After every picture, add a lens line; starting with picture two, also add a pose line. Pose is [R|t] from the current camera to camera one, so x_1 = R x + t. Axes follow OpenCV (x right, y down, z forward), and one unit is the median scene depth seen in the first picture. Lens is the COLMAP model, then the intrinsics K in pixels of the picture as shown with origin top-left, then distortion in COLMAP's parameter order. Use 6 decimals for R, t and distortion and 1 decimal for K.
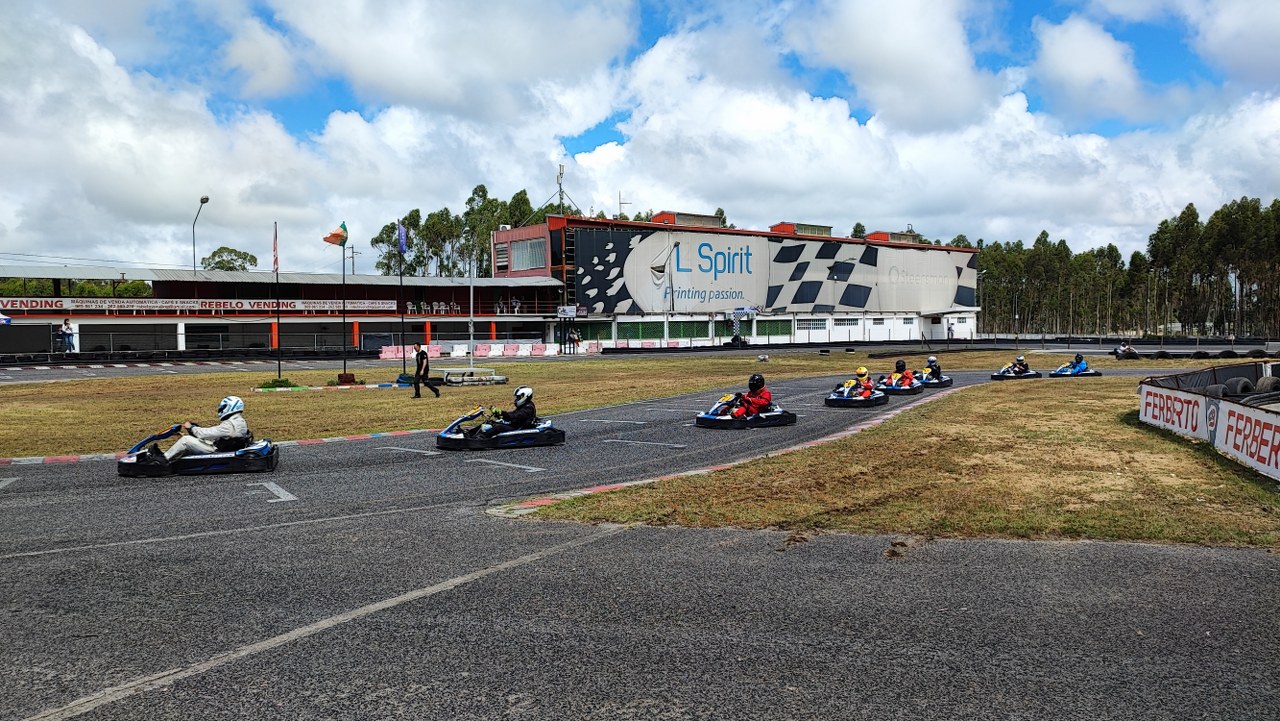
lens RADIAL K [[927.4, 0, 640.0], [0, 927.4, 360.5], [0, 0, 1]] dist [0.042368, -0.010725]
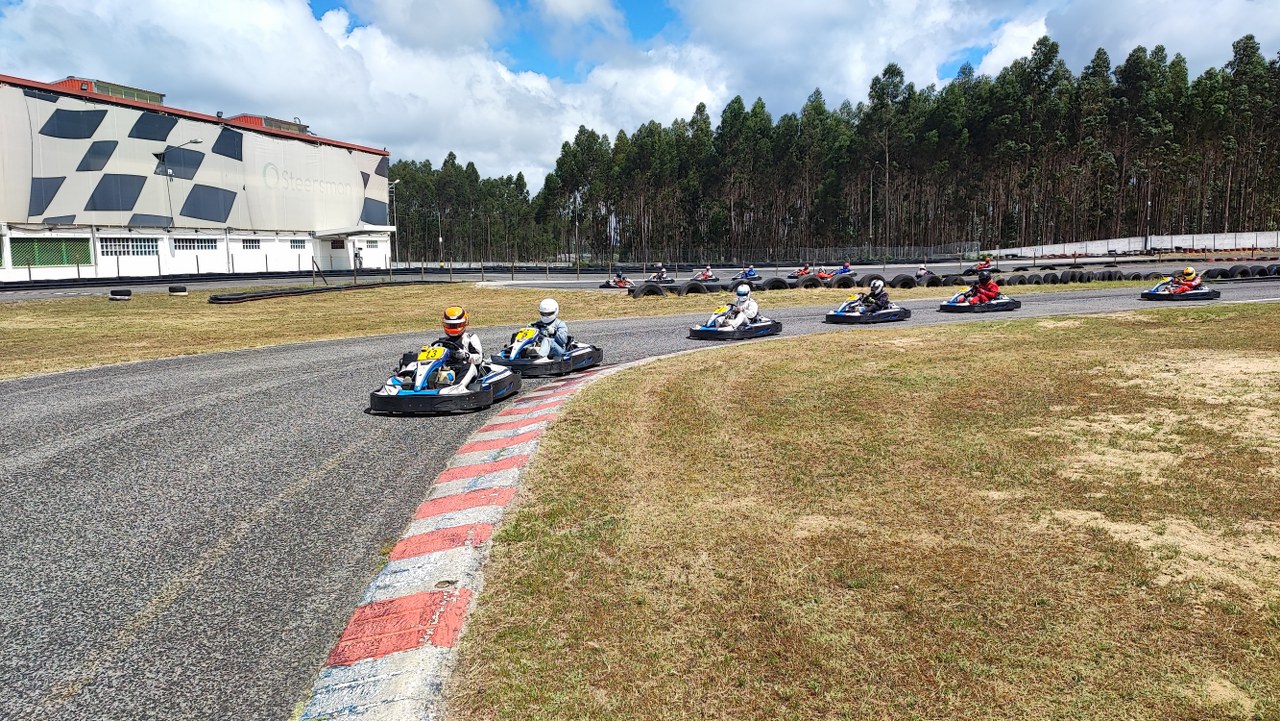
lens RADIAL K [[931.2, 0, 650.4], [0, 931.2, 346.2], [0, 0, 1]] dist [0.070986, -0.054651]
pose [[0.811735, -0.060626, 0.580870, 0.137134], [0.027621, 0.997470, 0.065507, -0.007207], [-0.583372, -0.037130, 0.811356, 0.416159]]
